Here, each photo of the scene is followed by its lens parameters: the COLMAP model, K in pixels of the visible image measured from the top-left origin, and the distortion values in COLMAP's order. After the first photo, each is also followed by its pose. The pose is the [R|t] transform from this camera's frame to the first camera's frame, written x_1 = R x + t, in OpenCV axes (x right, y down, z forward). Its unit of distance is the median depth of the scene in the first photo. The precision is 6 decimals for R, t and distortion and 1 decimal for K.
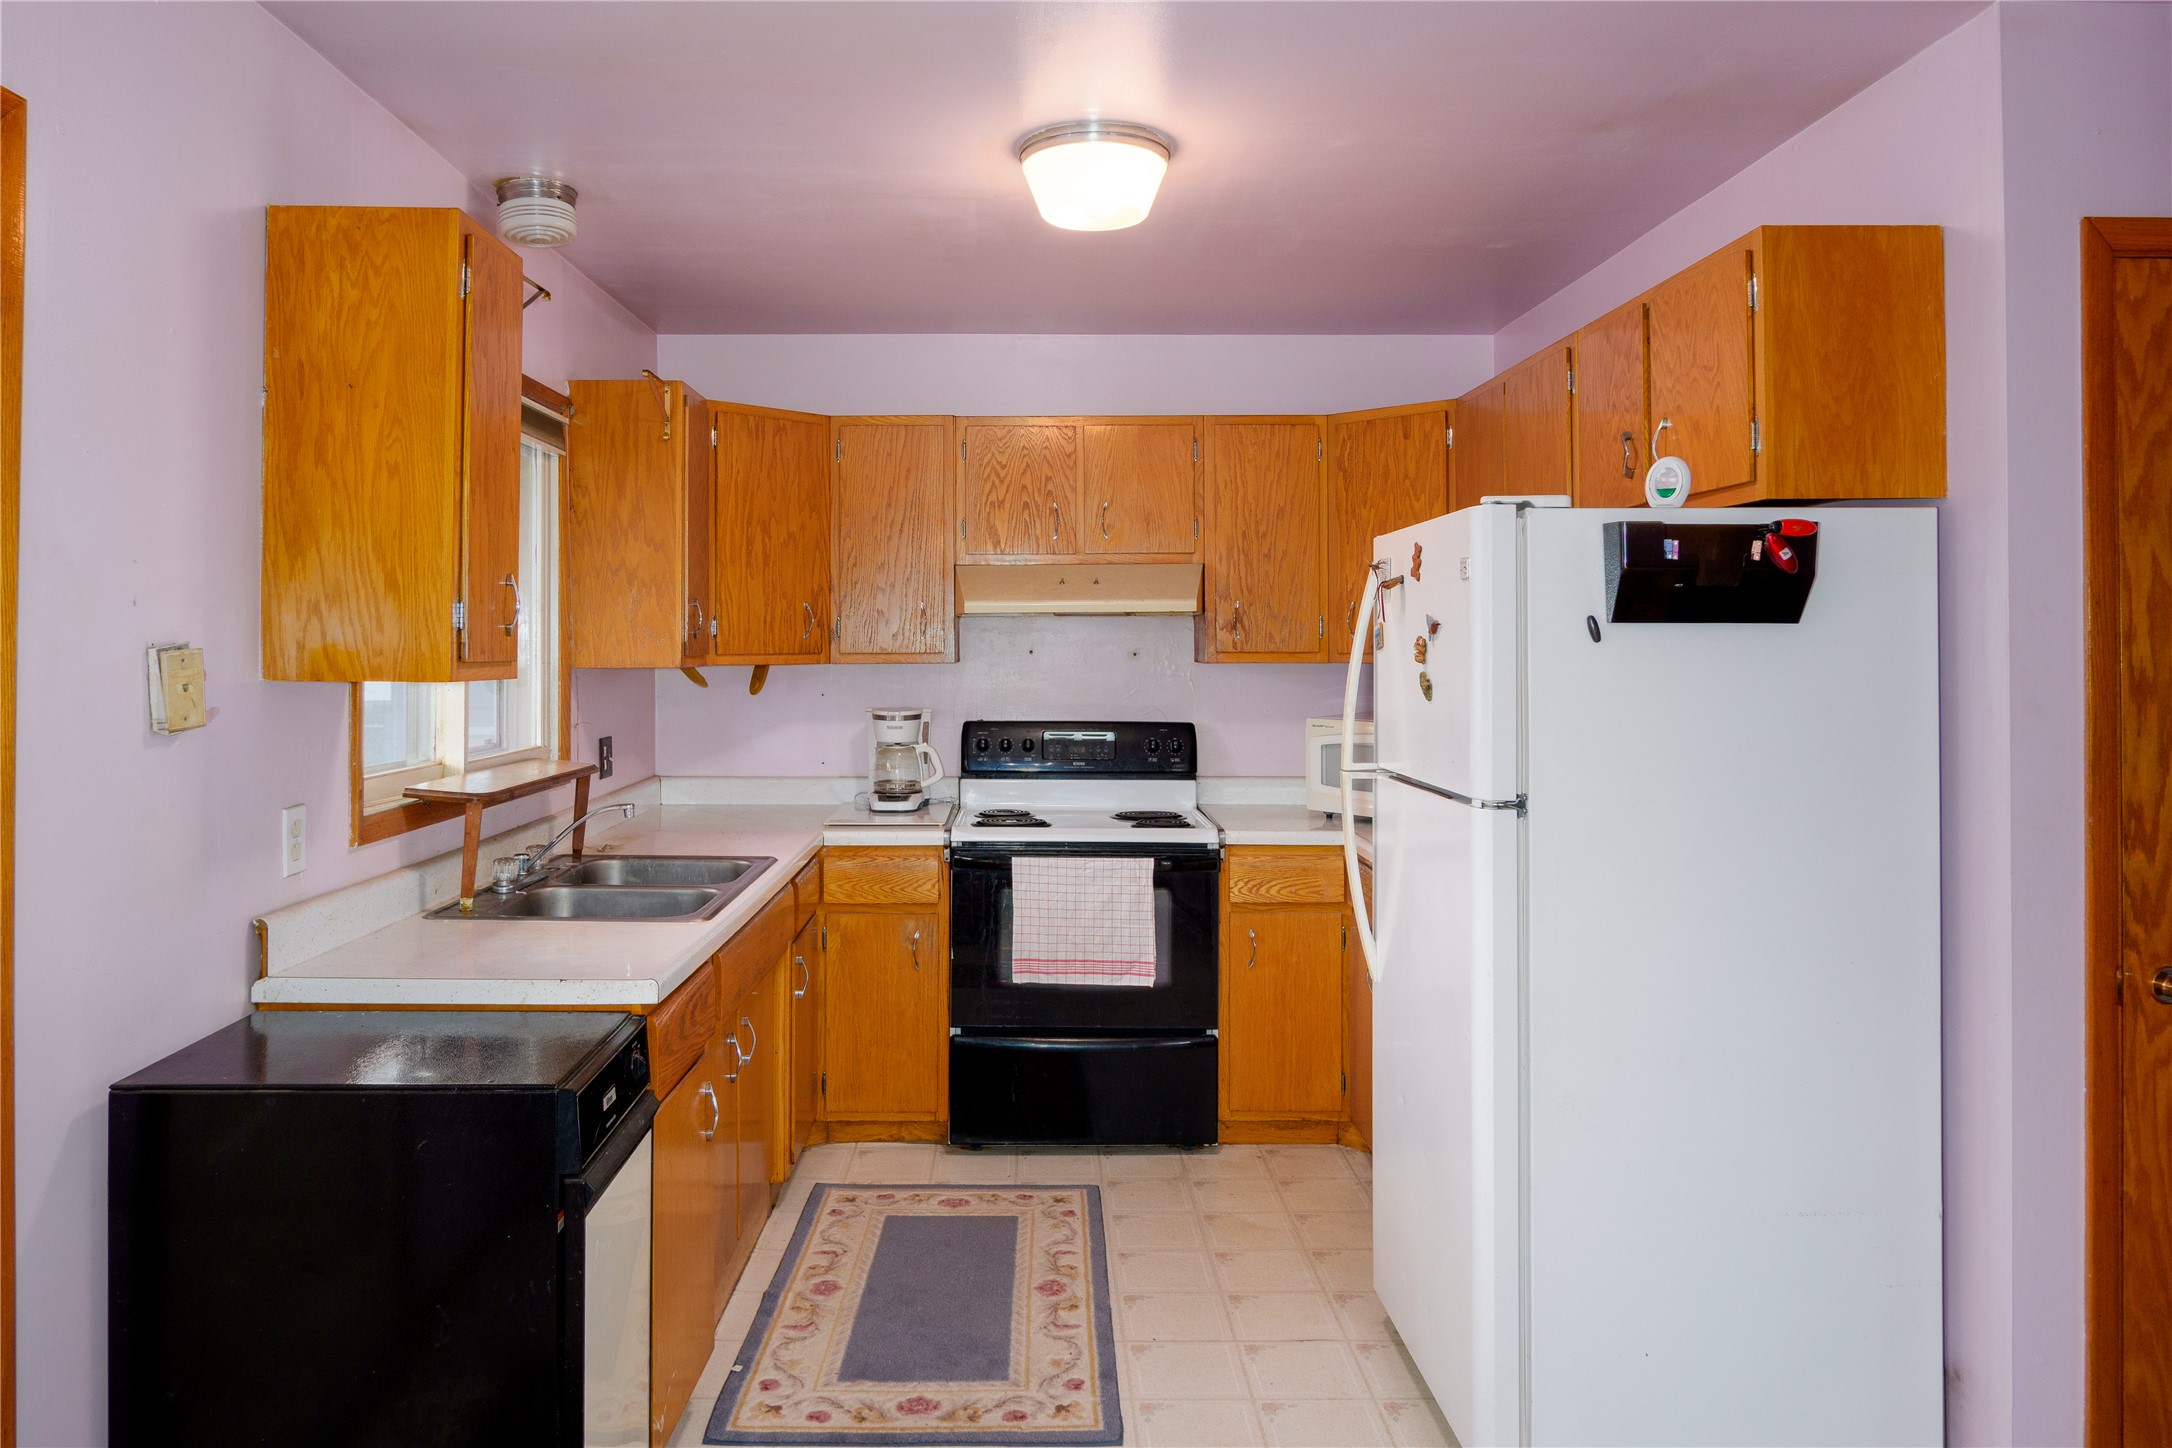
lens RADIAL K [[1441.2, 0, 1080.0], [0, 1441.2, 630.5], [0, 0, 1]] dist [0.000568, -0.000185]
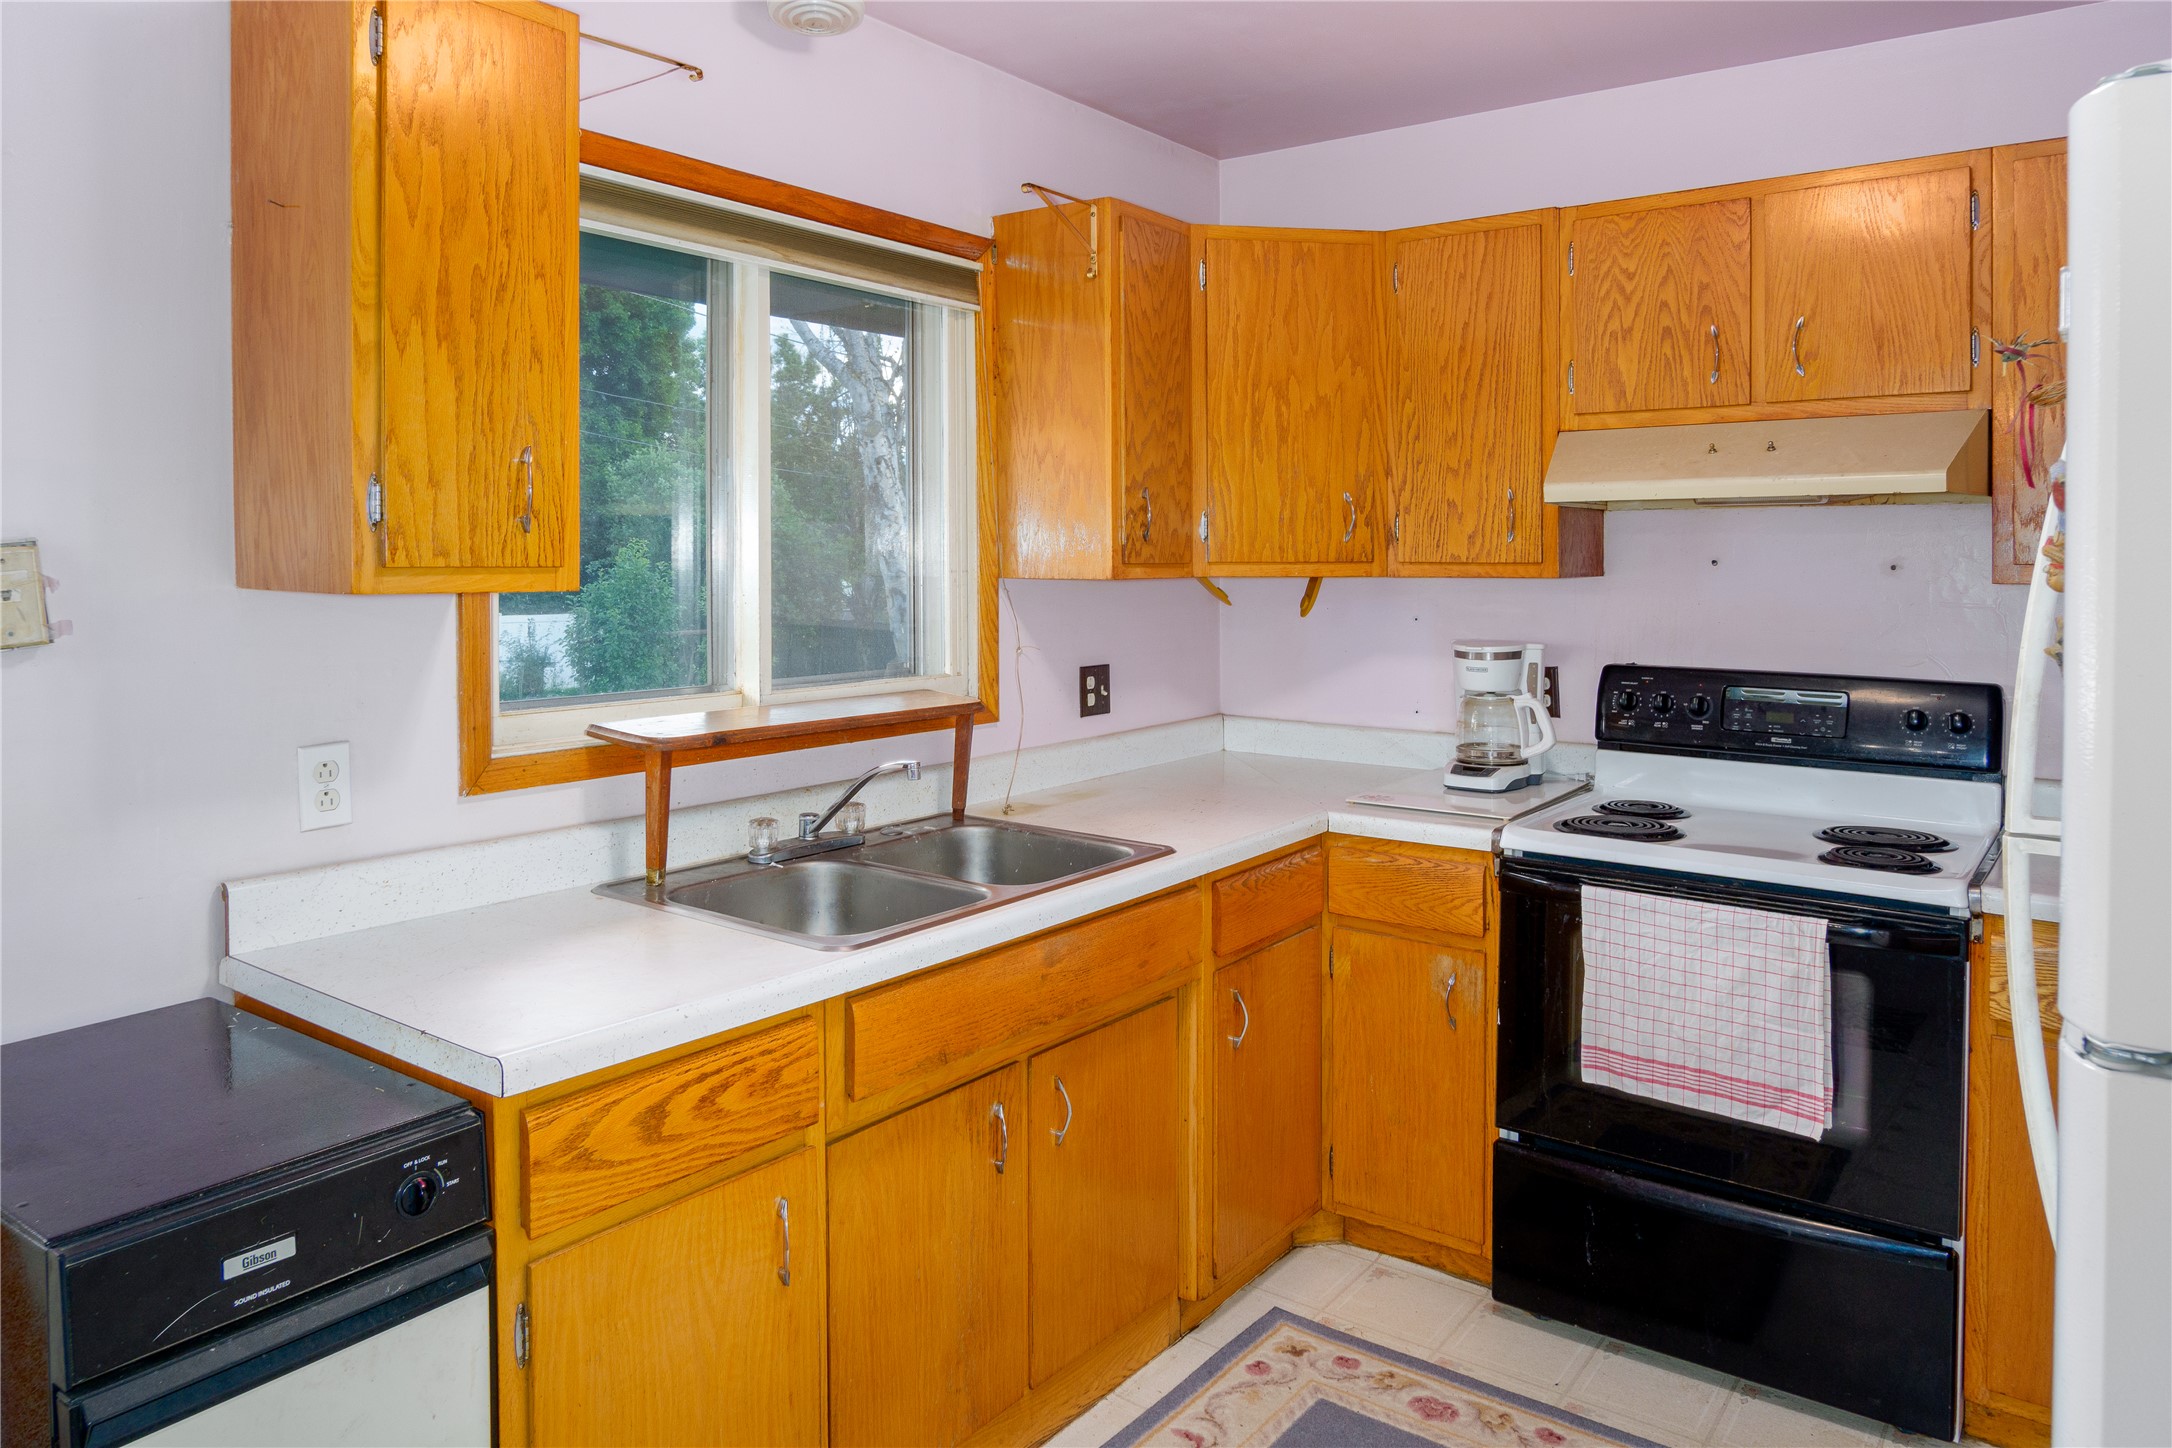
lens RADIAL K [[1486.7, 0, 1088.1], [0, 1486.7, 572.9], [0, 0, 1]] dist [-0.010265, 0.001376]
pose [[0.795200, 0.010482, -0.606257, 0.171584], [0.002630, 0.999782, 0.020735, 0.005837], [0.606342, -0.018083, 0.794999, 0.345825]]
